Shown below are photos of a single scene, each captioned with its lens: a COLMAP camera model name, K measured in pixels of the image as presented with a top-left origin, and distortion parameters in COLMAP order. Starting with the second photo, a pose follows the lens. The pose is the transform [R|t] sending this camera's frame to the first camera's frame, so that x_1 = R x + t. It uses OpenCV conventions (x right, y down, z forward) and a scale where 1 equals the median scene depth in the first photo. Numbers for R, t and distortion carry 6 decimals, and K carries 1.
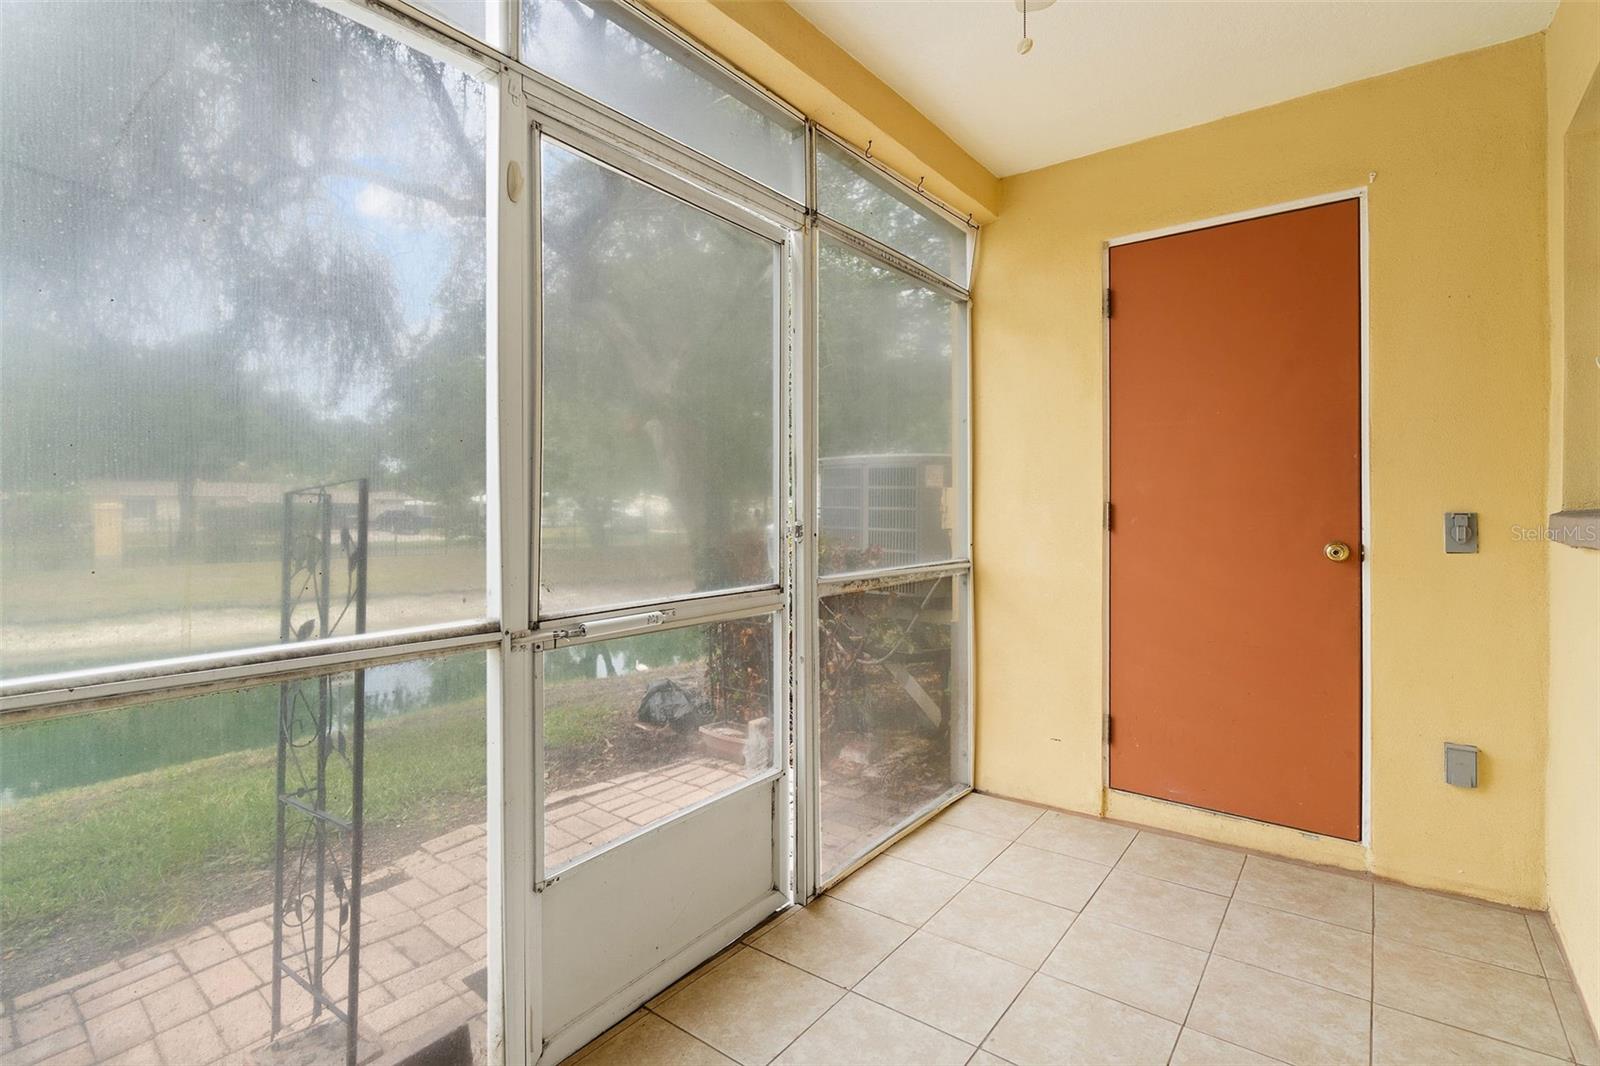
lens RADIAL K [[744.4, 0, 797.8], [0, 744.4, 501.7], [0, 0, 1]] dist [-0.007041, 0.000601]
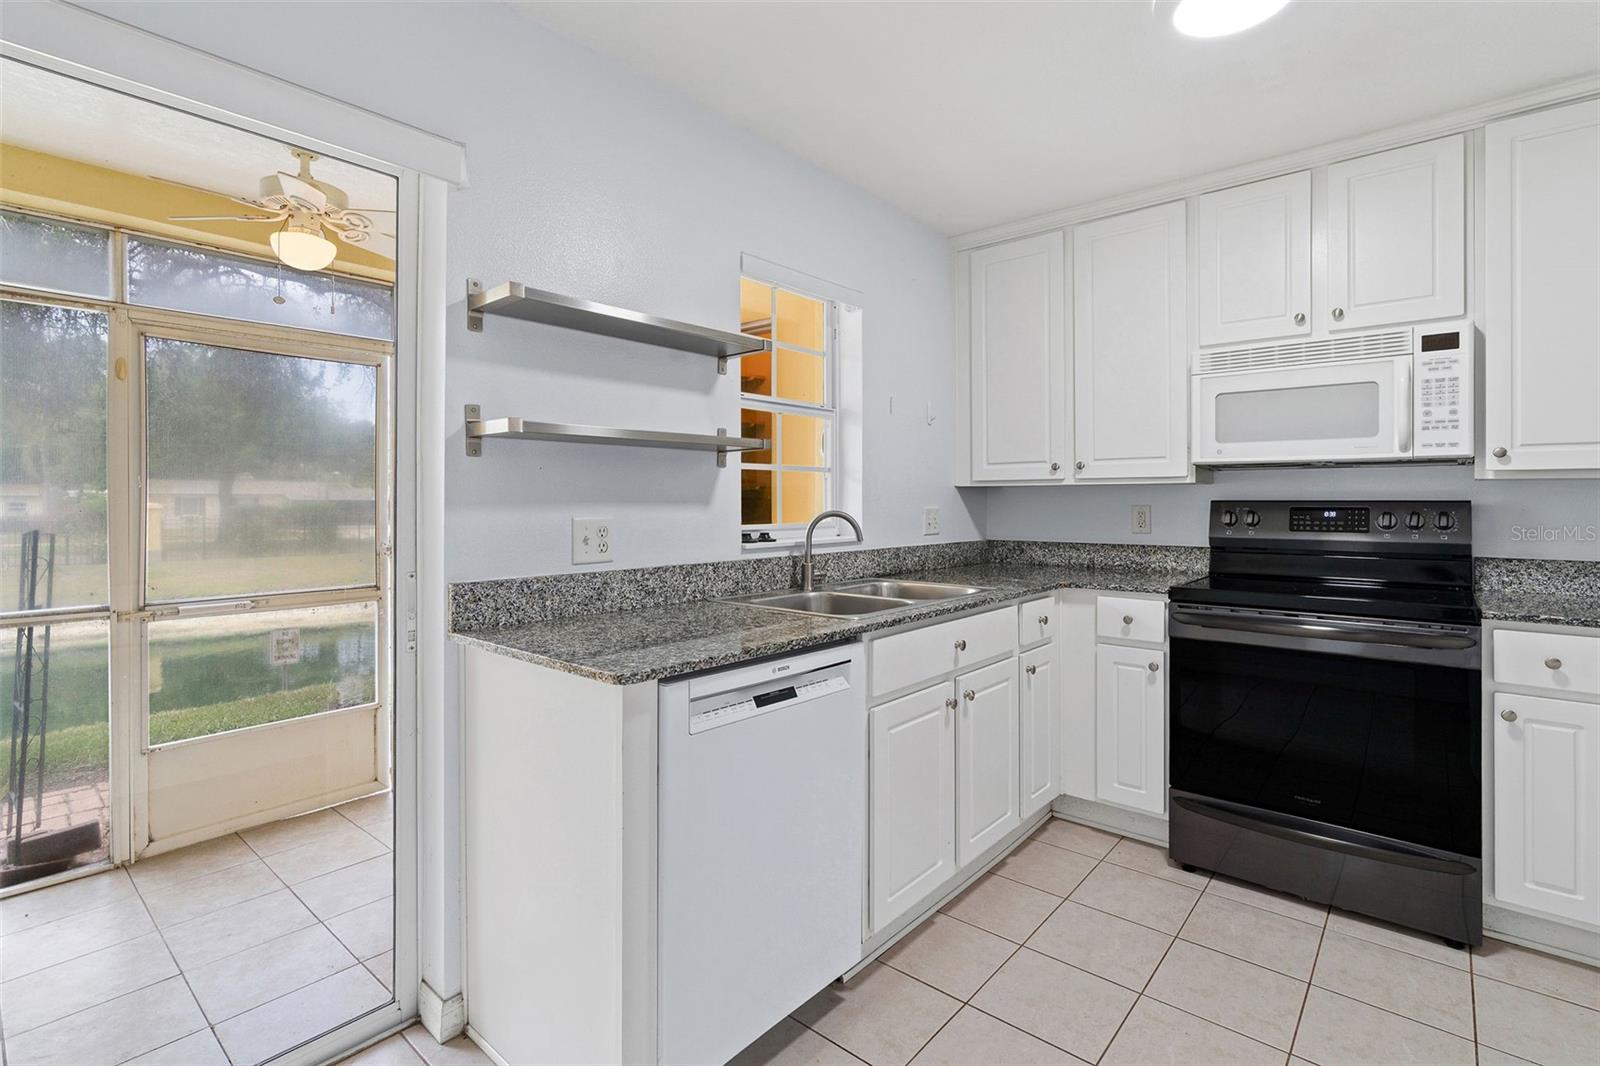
lens RADIAL K [[737.9, 0, 809.1], [0, 737.9, 493.7], [0, 0, 1]] dist [-0.008051, 0.001200]
pose [[0.998918, -0.000902, -0.046490, 1.346193], [0.000829, 0.999998, -0.001573, -0.108311], [0.046491, 0.001533, 0.998918, -0.709048]]
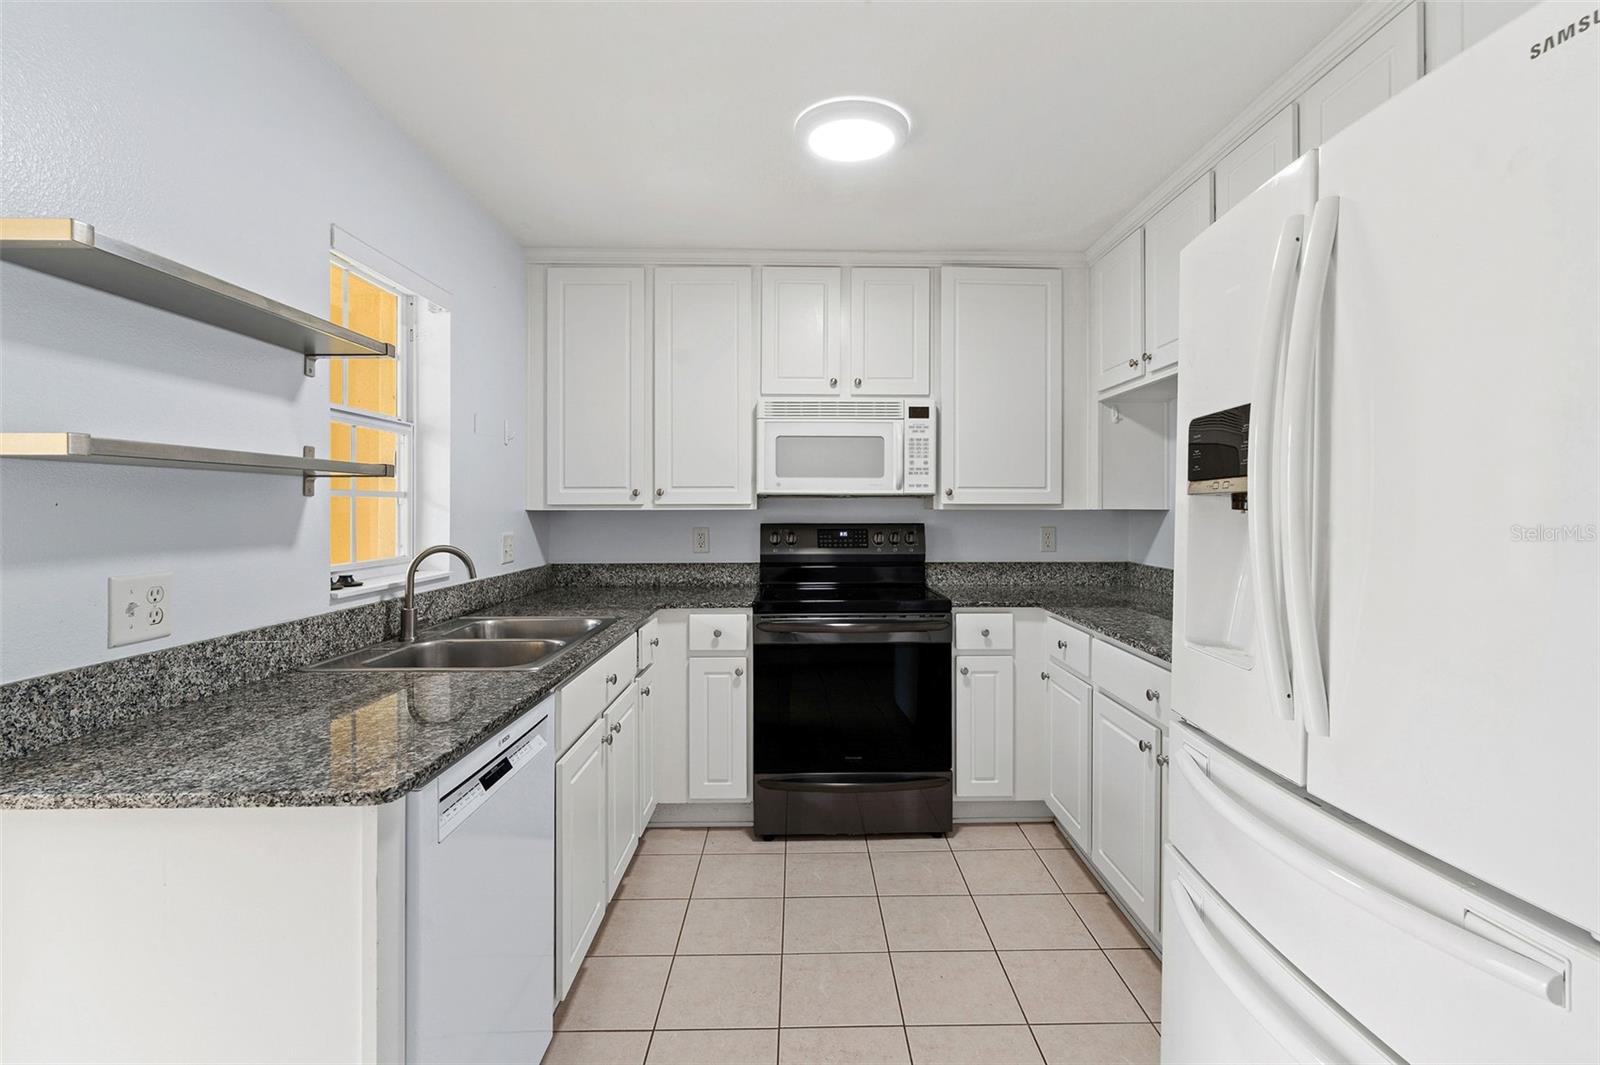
lens RADIAL K [[744.4, 0, 797.8], [0, 744.4, 501.2], [0, 0, 1]] dist [-0.007041, 0.000601]
pose [[0.781542, 0.003445, 0.623843, 0.989815], [-0.003000, 0.999994, -0.001763, -0.154677], [-0.623845, -0.000494, 0.781548, -0.620664]]
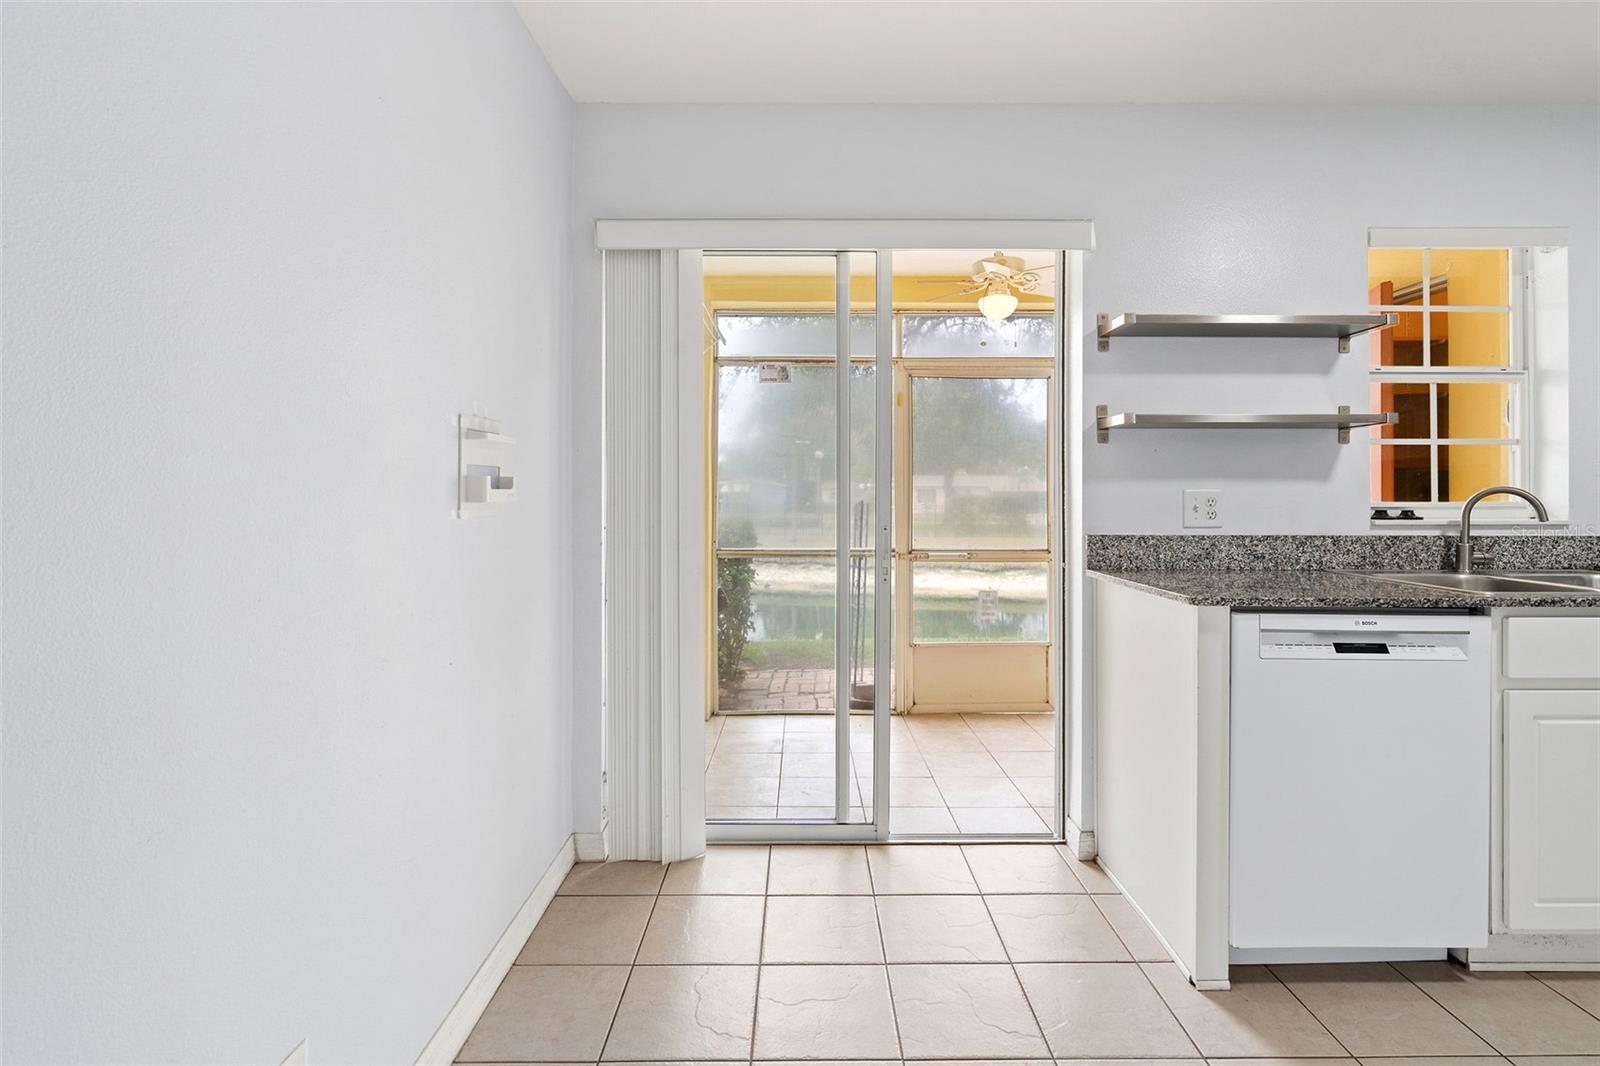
lens RADIAL K [[737.9, 0, 809.1], [0, 737.9, 493.7], [0, 0, 1]] dist [-0.008051, 0.001200]
pose [[0.618416, 0.003653, -0.785843, 1.600222], [0.003443, 0.999967, 0.007357, -0.076797], [0.785844, -0.007256, 0.618383, -1.028363]]
